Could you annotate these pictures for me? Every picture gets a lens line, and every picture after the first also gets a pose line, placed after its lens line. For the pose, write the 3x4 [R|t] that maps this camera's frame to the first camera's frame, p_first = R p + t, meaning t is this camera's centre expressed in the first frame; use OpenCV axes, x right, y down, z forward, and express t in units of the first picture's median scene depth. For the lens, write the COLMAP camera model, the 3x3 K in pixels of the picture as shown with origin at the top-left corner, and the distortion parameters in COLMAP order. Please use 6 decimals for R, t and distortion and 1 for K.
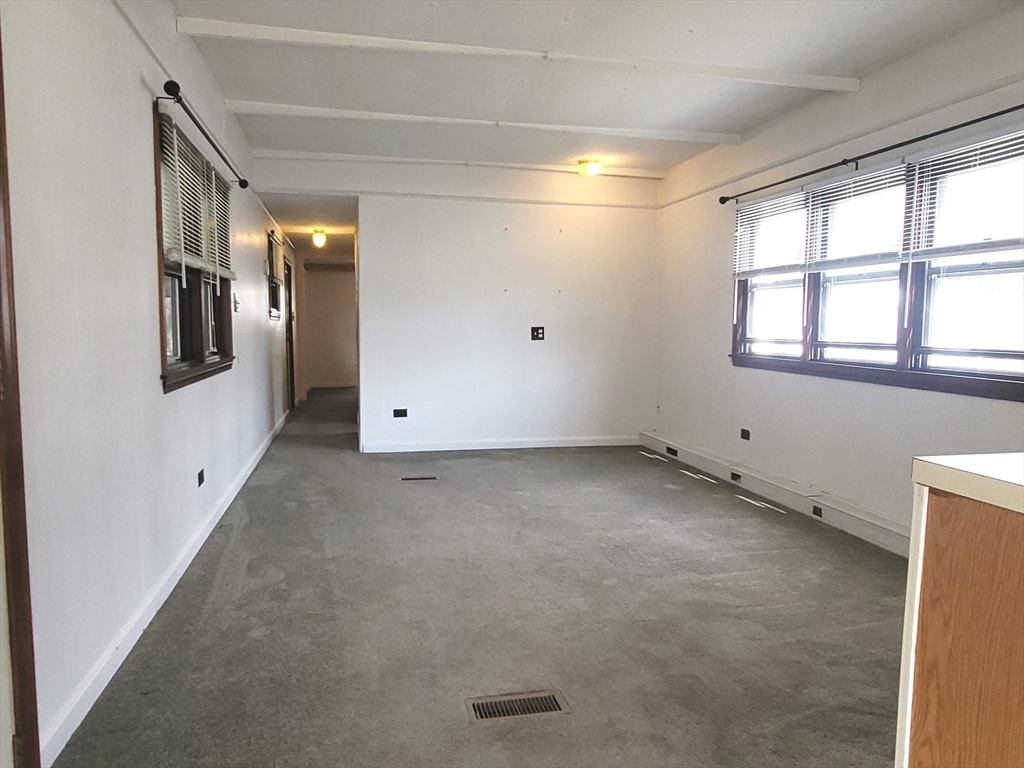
lens RADIAL K [[724.7, 0, 508.3], [0, 724.7, 391.7], [0, 0, 1]] dist [-0.002997, 0.000304]
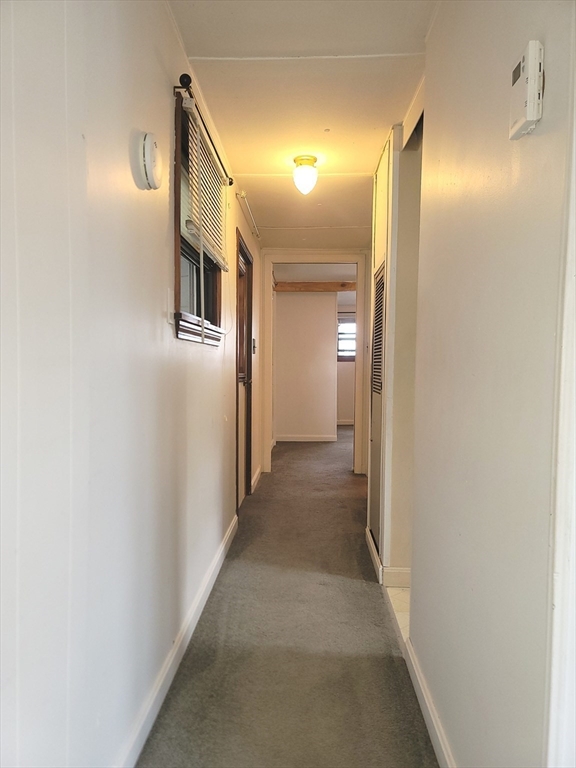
lens RADIAL K [[561.6, 0, 288.0], [0, 561.6, 384.0], [0, 0, 1]] dist [0.046233, -0.001397]
pose [[0.969214, 0.015172, -0.245750, -0.157699], [-0.028661, 0.998267, -0.051406, -0.049137], [0.244544, 0.056867, 0.967969, 0.571122]]
